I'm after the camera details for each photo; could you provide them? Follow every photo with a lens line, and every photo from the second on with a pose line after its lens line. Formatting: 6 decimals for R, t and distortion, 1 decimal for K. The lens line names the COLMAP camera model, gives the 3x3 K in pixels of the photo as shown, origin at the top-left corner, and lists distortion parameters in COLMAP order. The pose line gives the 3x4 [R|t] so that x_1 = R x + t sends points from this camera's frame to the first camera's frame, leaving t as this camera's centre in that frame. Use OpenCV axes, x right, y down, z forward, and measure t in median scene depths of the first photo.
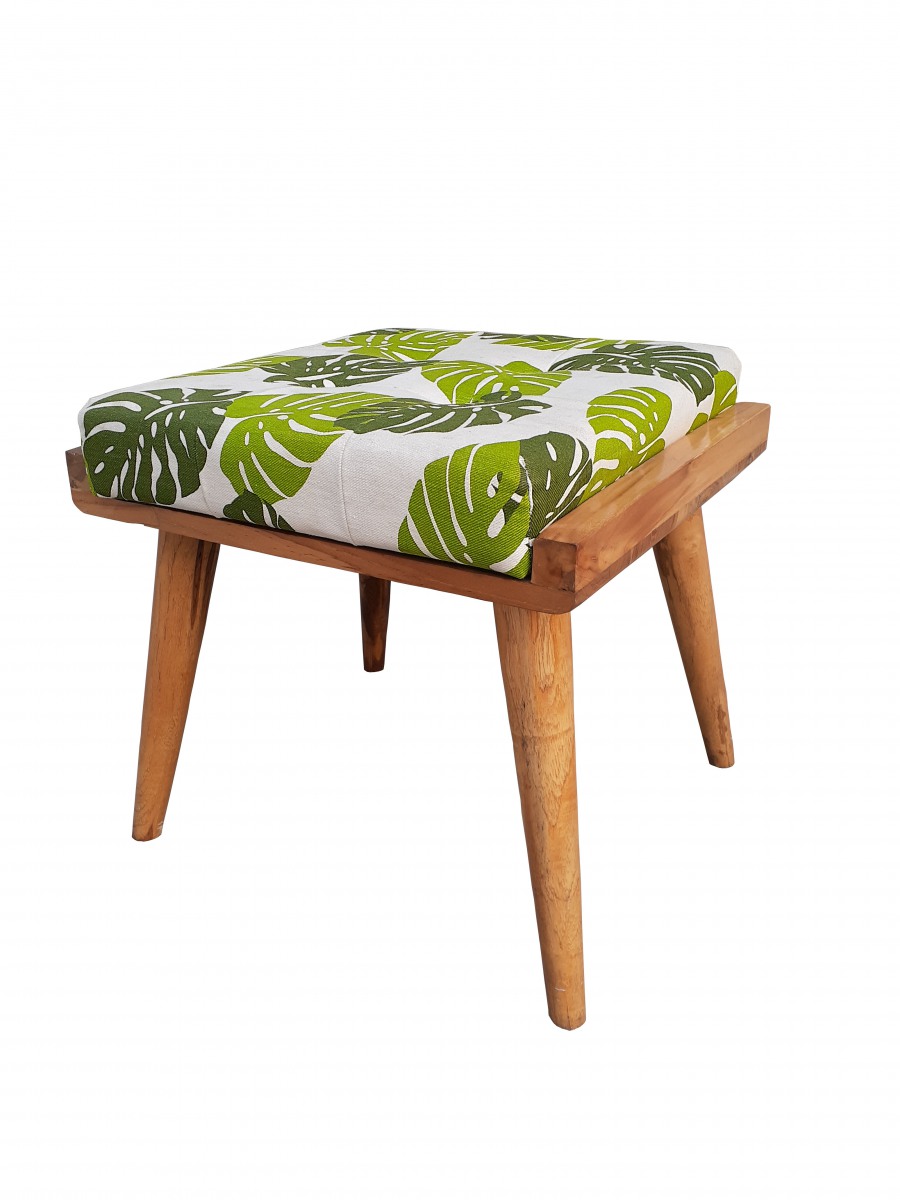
lens RADIAL K [[968.2, 0, 450.0], [0, 968.2, 600.0], [0, 0, 1]] dist [0.234141, -0.574883]
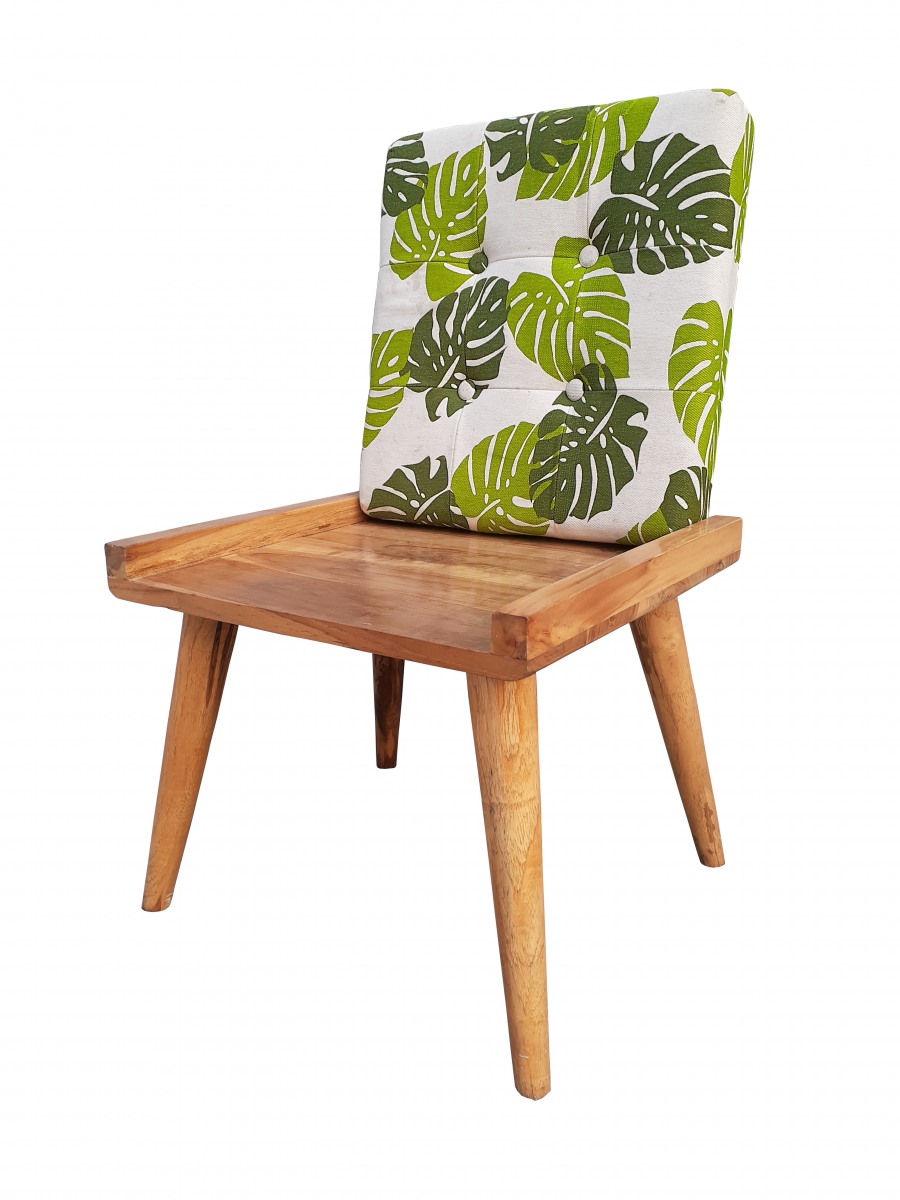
lens RADIAL K [[968.2, 0, 450.0], [0, 968.2, 600.0], [0, 0, 1]] dist [0.234141, -0.574883]
pose [[0.997734, 0.021562, -0.063741, 0.083665], [-0.030437, 0.989438, -0.141727, 0.064183], [0.060012, 0.143346, 0.987851, -0.094482]]
